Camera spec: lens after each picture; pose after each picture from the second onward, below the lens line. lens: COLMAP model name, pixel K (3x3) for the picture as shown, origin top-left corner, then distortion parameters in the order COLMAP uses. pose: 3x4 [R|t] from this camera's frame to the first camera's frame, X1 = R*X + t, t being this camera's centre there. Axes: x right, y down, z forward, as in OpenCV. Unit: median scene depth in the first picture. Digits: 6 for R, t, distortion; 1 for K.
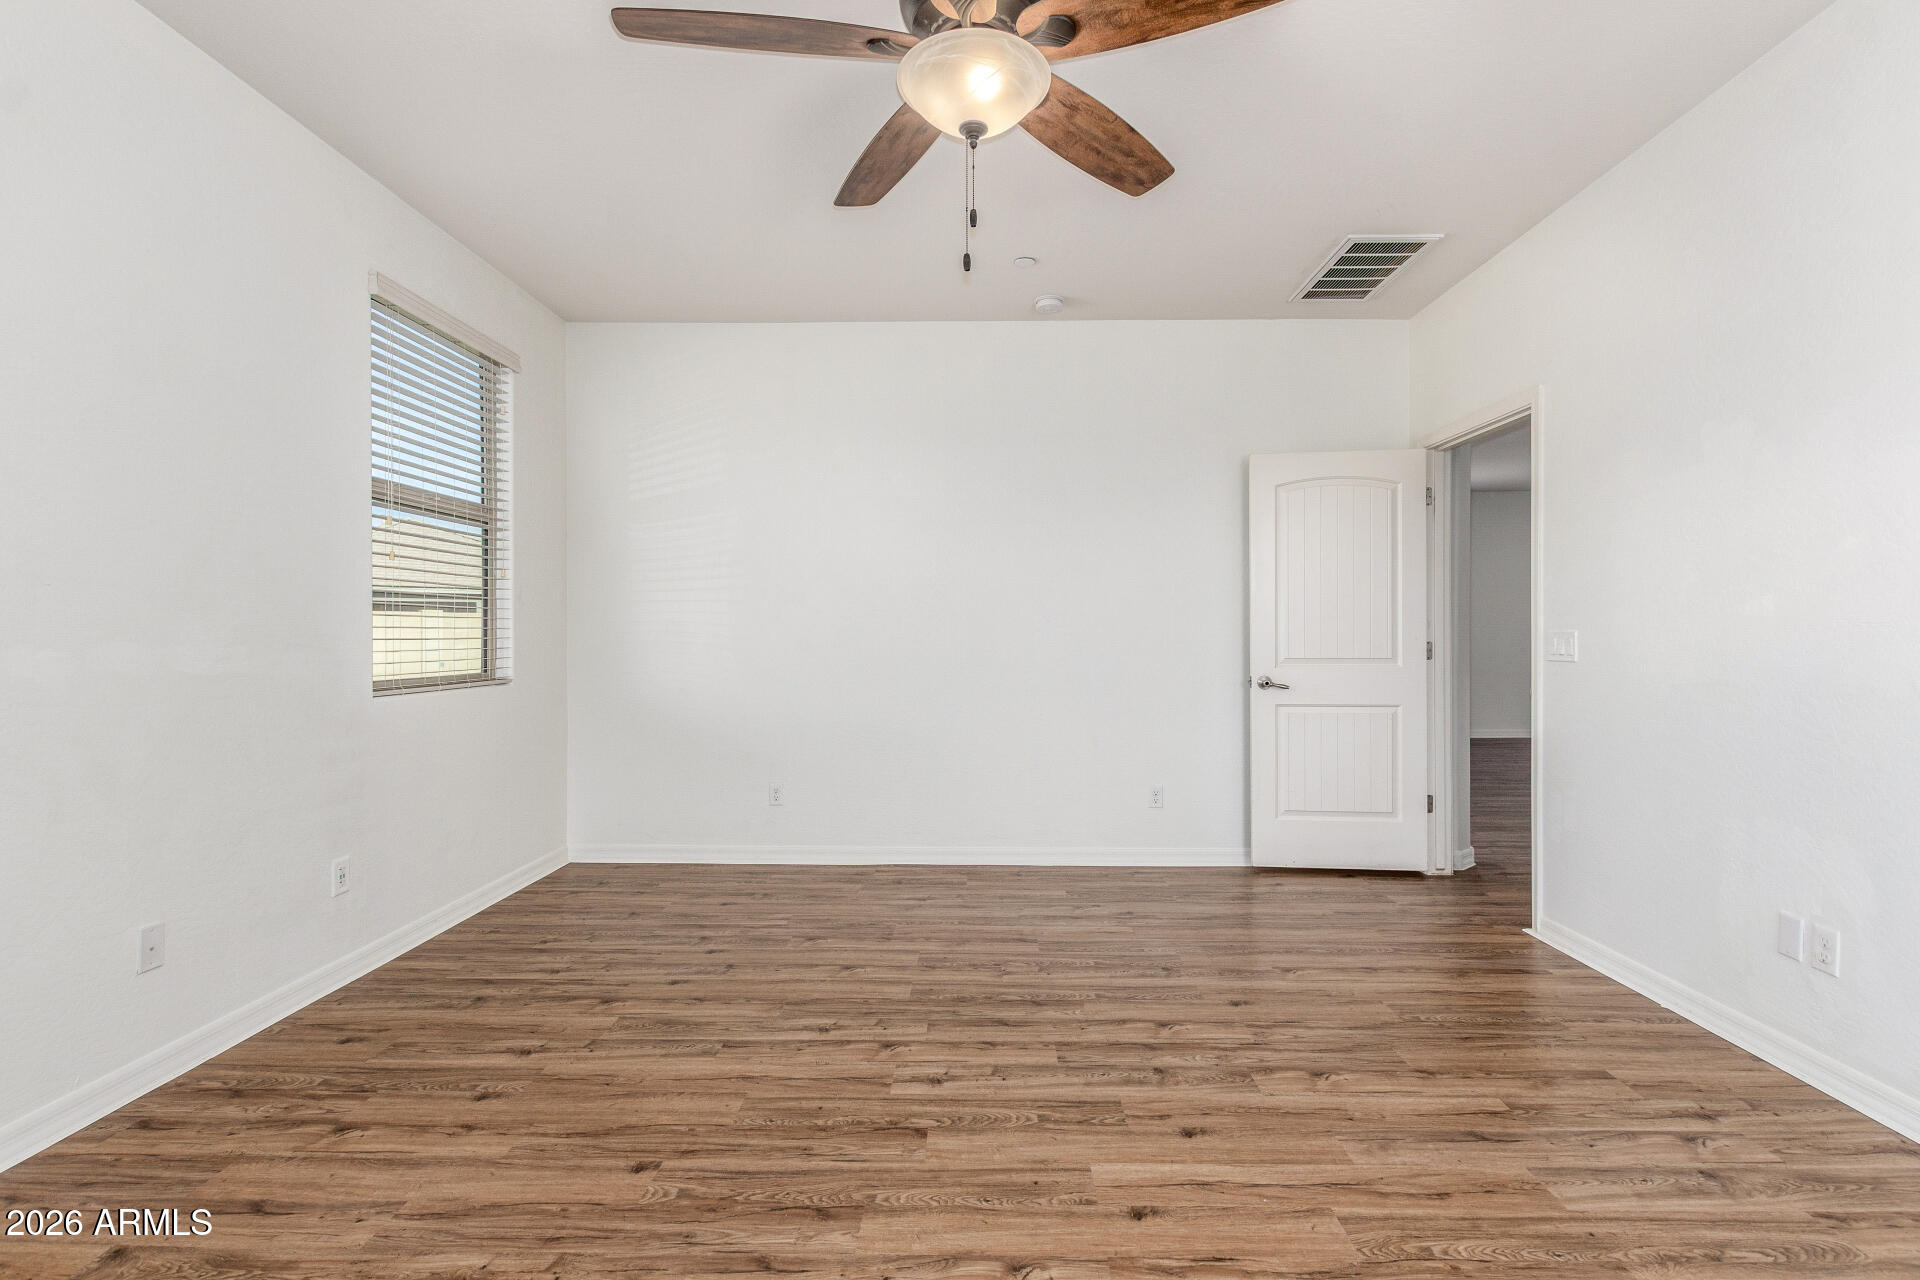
lens RADIAL K [[868.9, 0, 973.3], [0, 868.9, 638.1], [0, 0, 1]] dist [-0.001391, -0.000724]
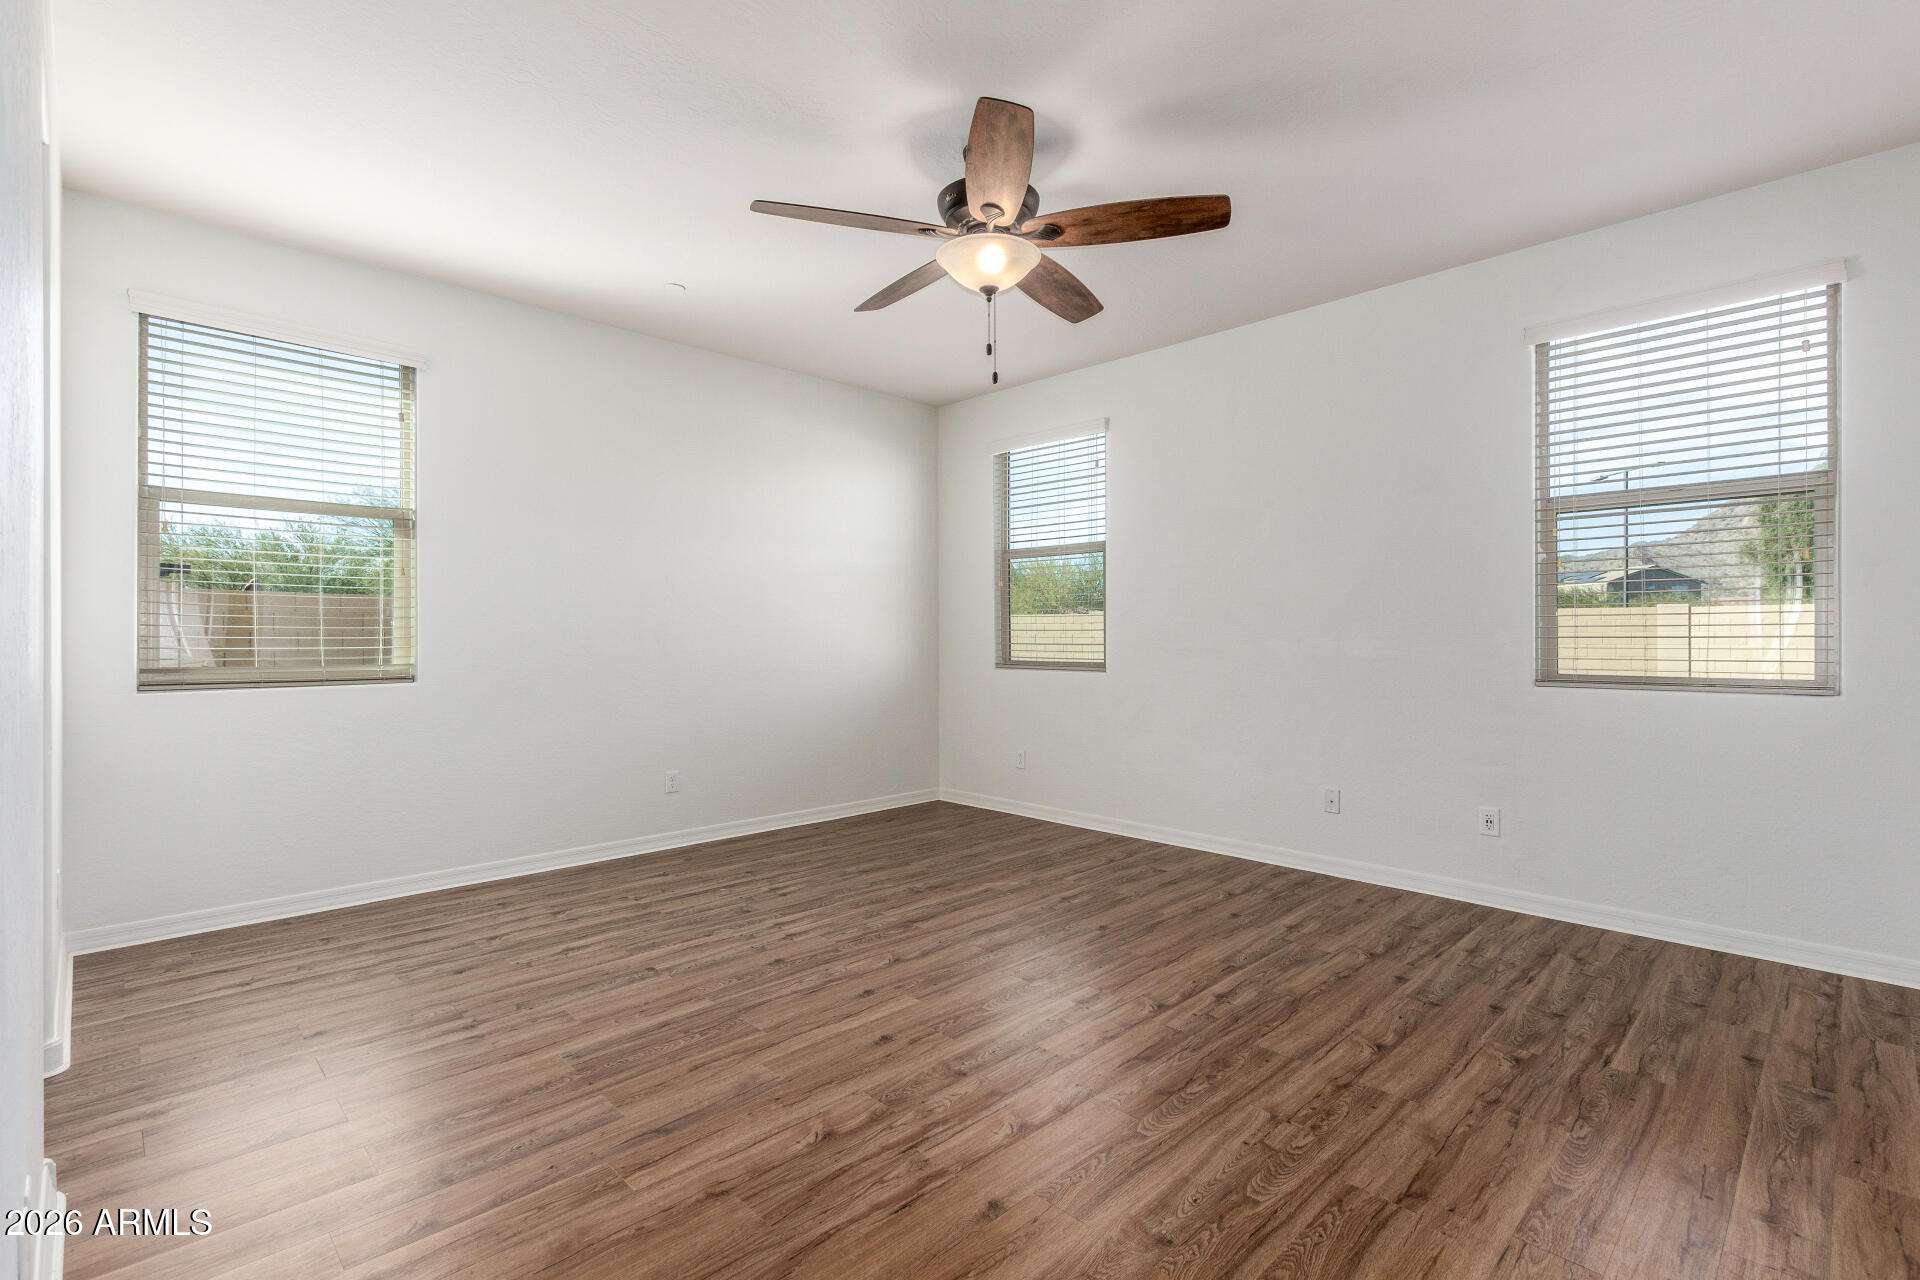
lens RADIAL K [[881.7, 0, 960.0], [0, 881.7, 640.0], [0, 0, 1]] dist [0.008441, -0.000609]
pose [[-0.700672, 0.005478, -0.713462, 0.881371], [-0.000578, 0.999966, 0.008246, -0.001008], [0.713483, 0.006190, -0.700645, 1.616925]]
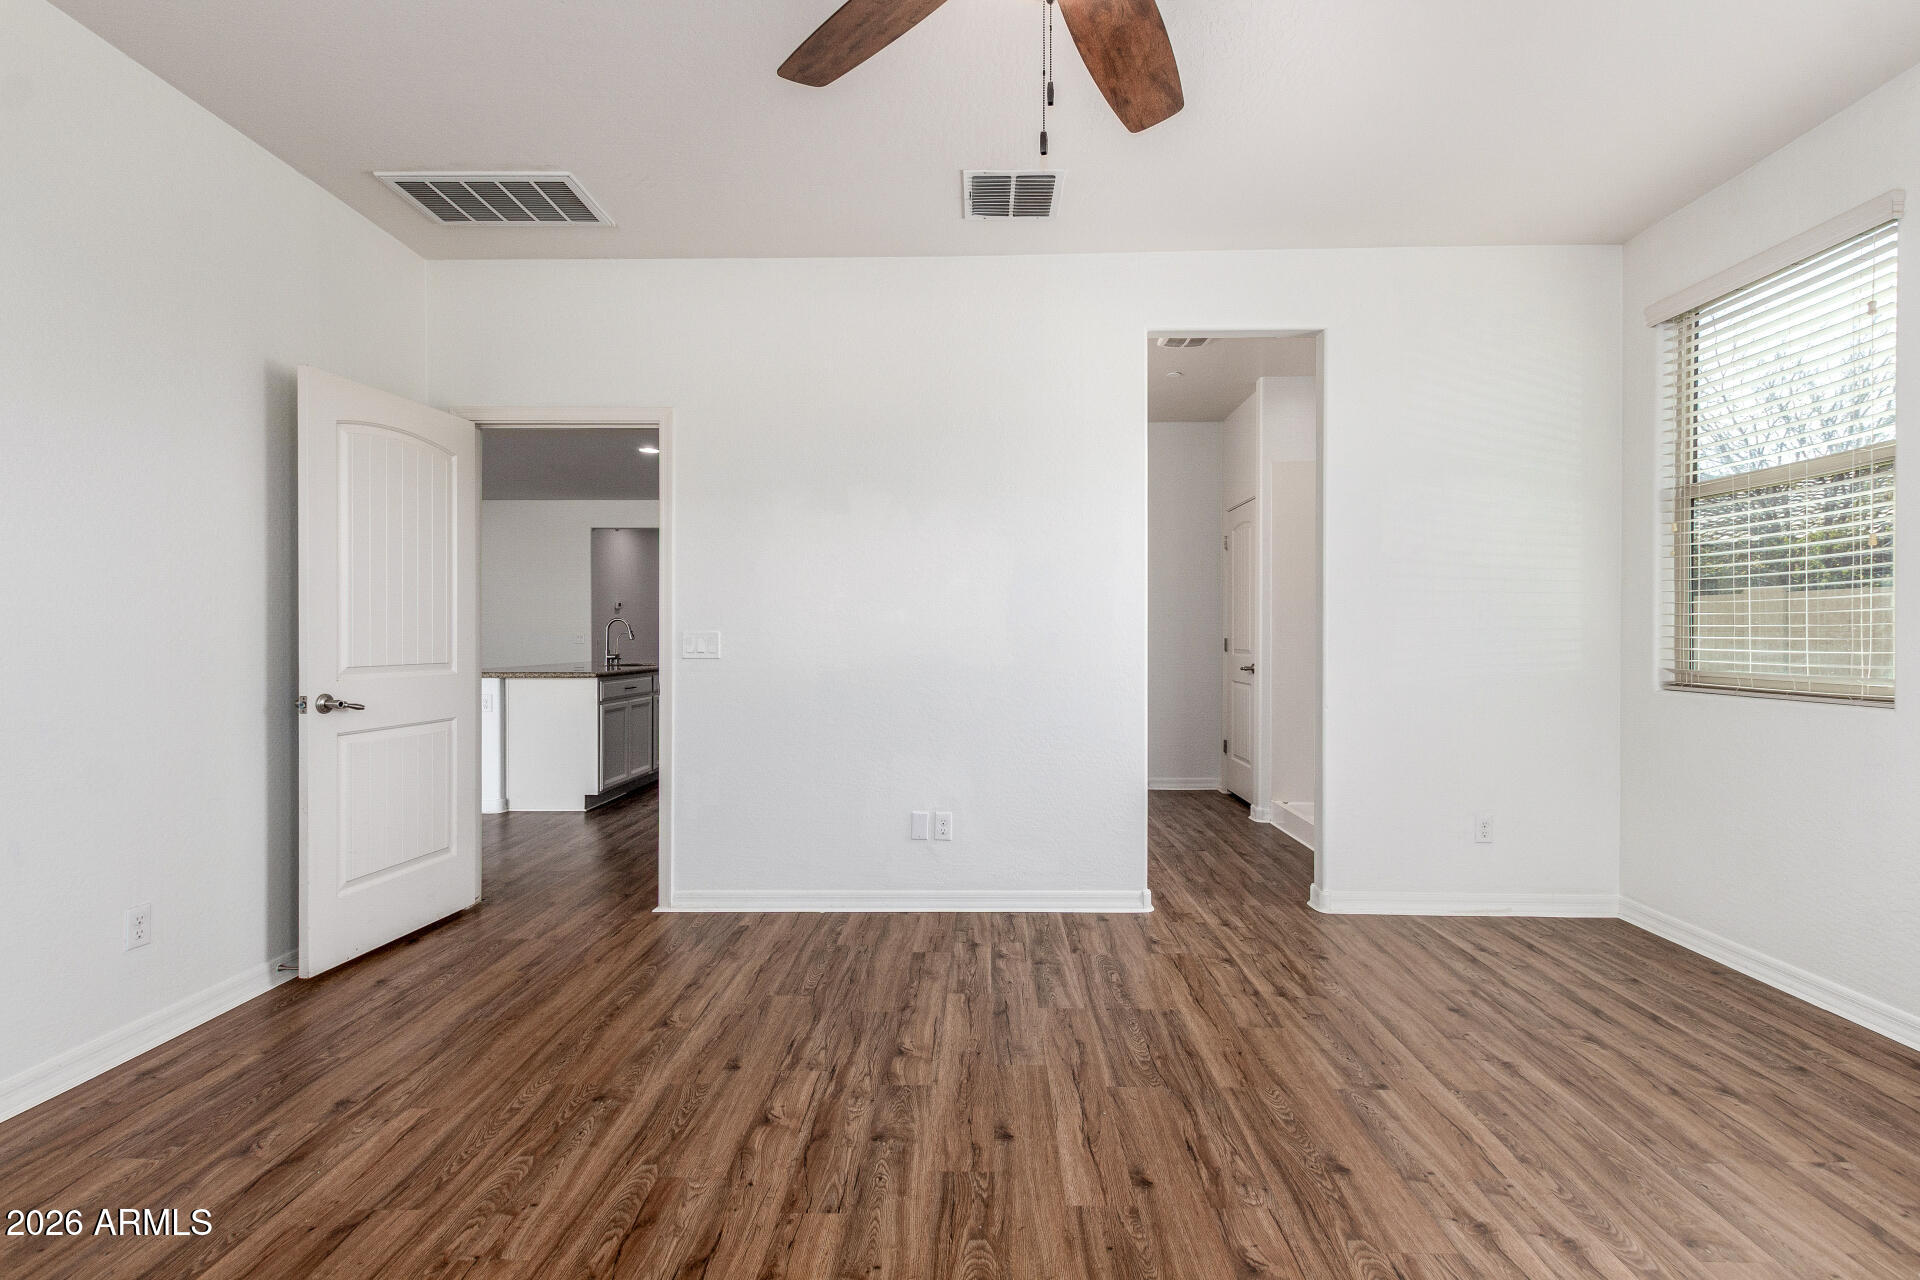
lens RADIAL K [[881.7, 0, 960.0], [0, 881.7, 640.0], [0, 0, 1]] dist [0.008441, -0.000609]
pose [[0.009481, -0.002138, 0.999953, -0.631813], [0.003706, 0.999991, 0.002103, 0.001904], [-0.999948, 0.003686, 0.009489, 0.865564]]
